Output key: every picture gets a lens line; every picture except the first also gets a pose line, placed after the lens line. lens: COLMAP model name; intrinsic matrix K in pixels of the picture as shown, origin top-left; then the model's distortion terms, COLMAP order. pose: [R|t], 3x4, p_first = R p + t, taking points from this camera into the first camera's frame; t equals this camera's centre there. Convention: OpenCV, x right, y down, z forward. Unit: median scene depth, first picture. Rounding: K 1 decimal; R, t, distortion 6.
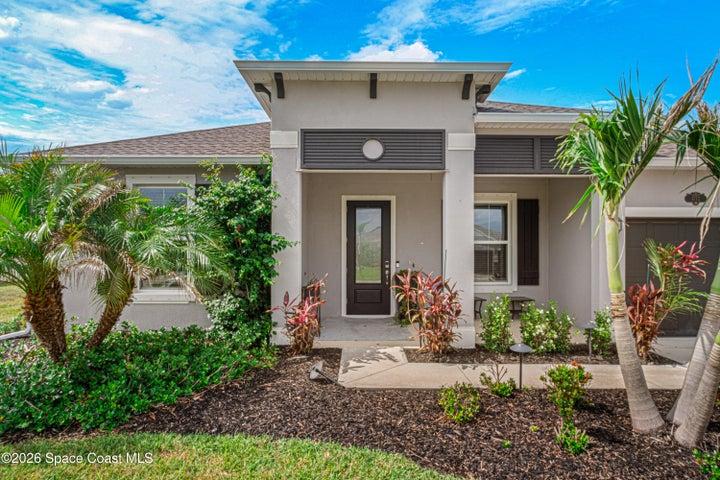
lens RADIAL K [[397.8, 0, 360.0], [0, 397.8, 240.0], [0, 0, 1]] dist [-0.015834, -0.000302]
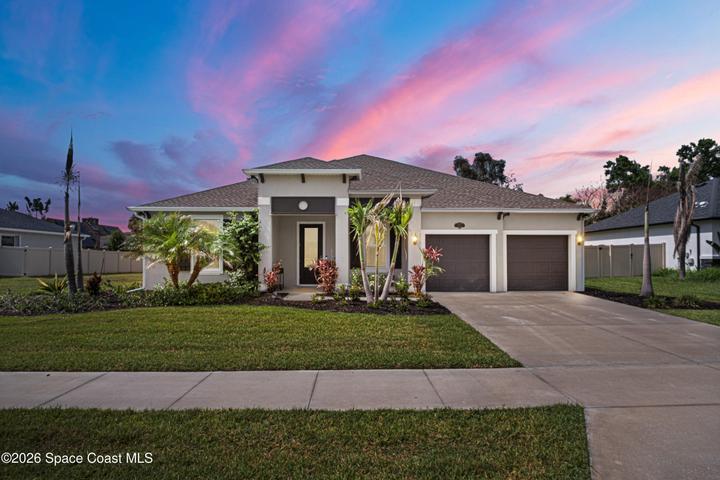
lens RADIAL K [[397.8, 0, 360.0], [0, 397.8, 240.0], [0, 0, 1]] dist [-0.015834, -0.000302]
pose [[0.999993, -0.001054, 0.003593, 0.349967], [0.001069, 0.999991, -0.004173, -0.021058], [-0.003588, 0.004177, 0.999985, -1.276390]]
